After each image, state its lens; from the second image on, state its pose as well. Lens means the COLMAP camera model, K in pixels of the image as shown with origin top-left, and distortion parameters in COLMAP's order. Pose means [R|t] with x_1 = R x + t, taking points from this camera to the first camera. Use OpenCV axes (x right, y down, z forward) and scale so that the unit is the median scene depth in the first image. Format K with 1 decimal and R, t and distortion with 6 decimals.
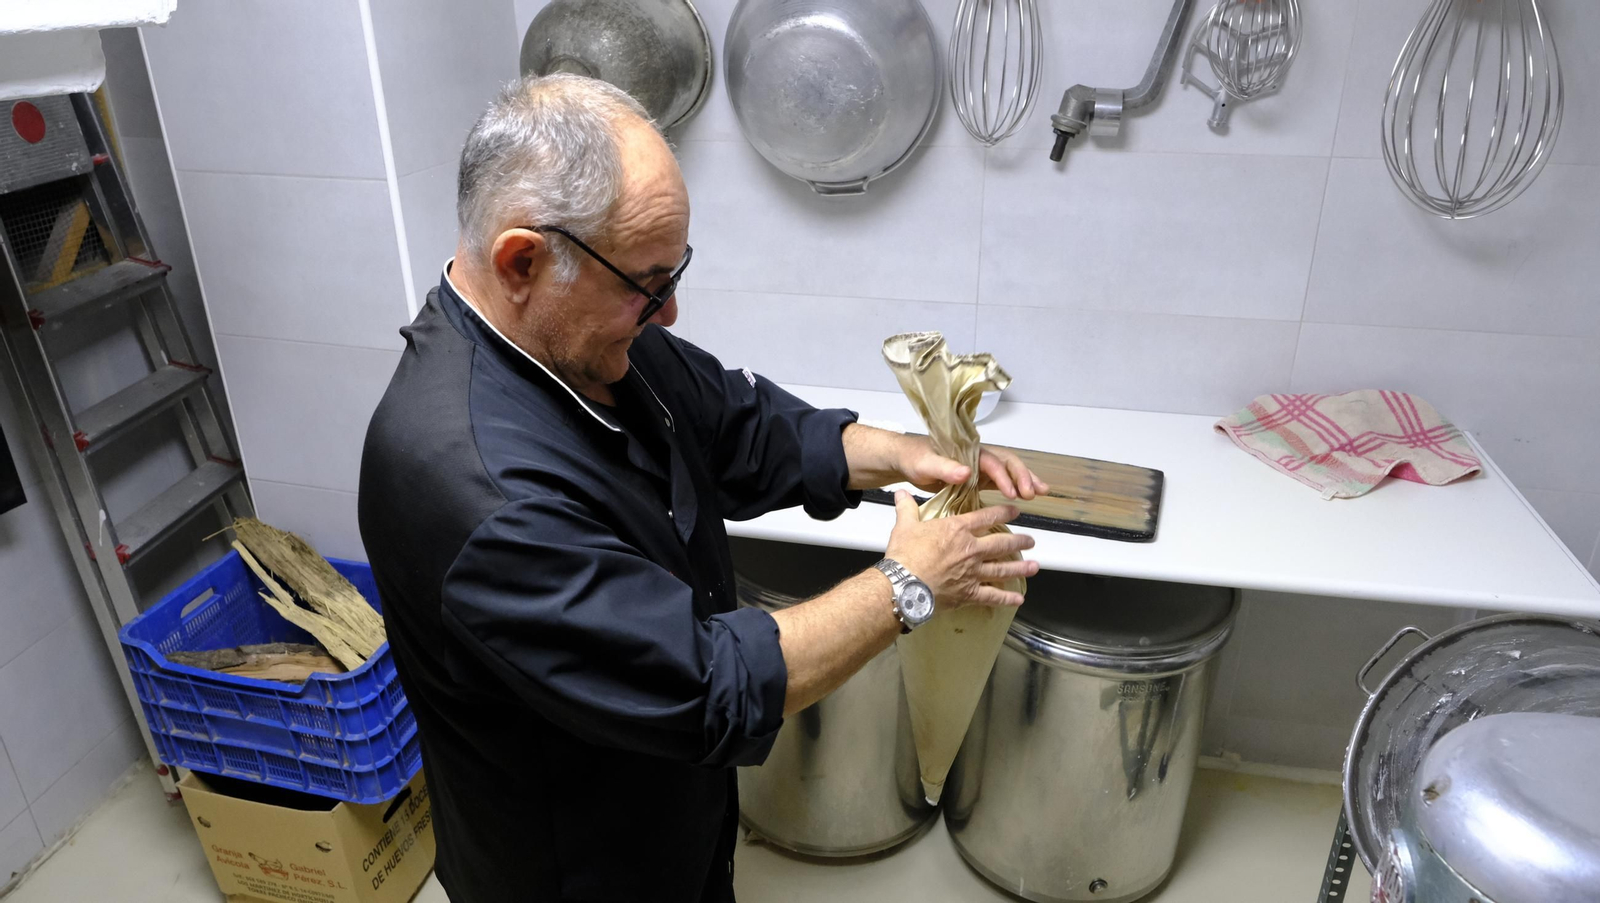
lens RADIAL K [[1081.3, 0, 800.0], [0, 1081.3, 451.5], [0, 0, 1]] dist [-0.020226, 0.001877]
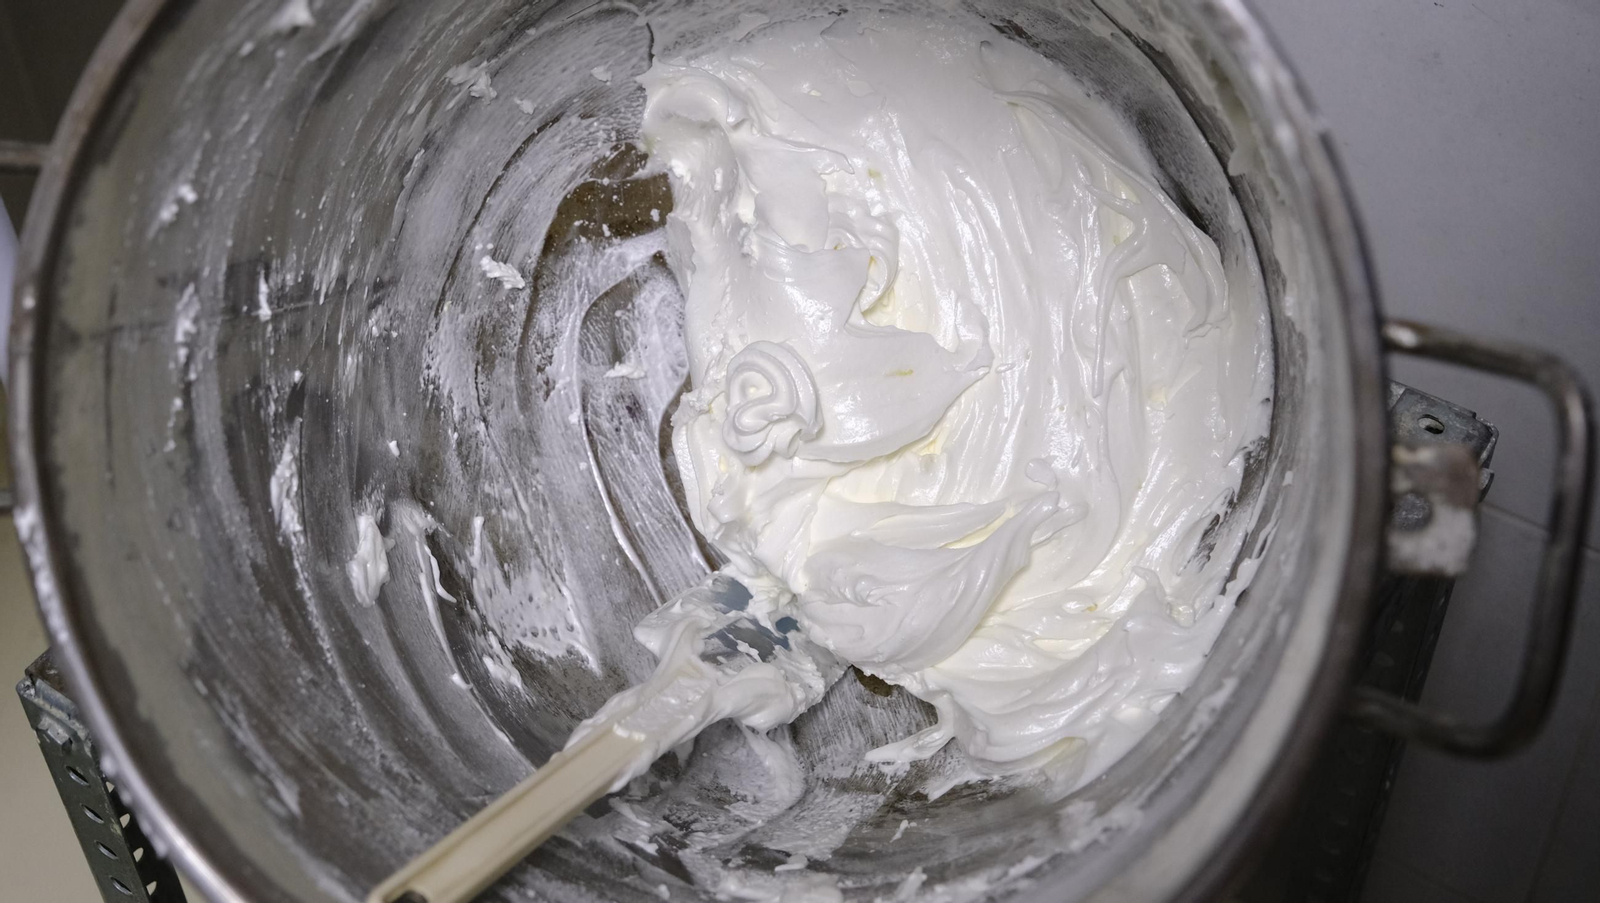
lens RADIAL K [[2366.0, 0, 800.0], [0, 2366.0, 451.5], [0, 0, 1]] dist [0.014040, 0.034681]
pose [[0.336683, -0.666748, 0.664899, 0.195500], [0.406364, 0.739868, 0.536156, 0.013163], [-0.849419, 0.089677, 0.520044, 0.441071]]
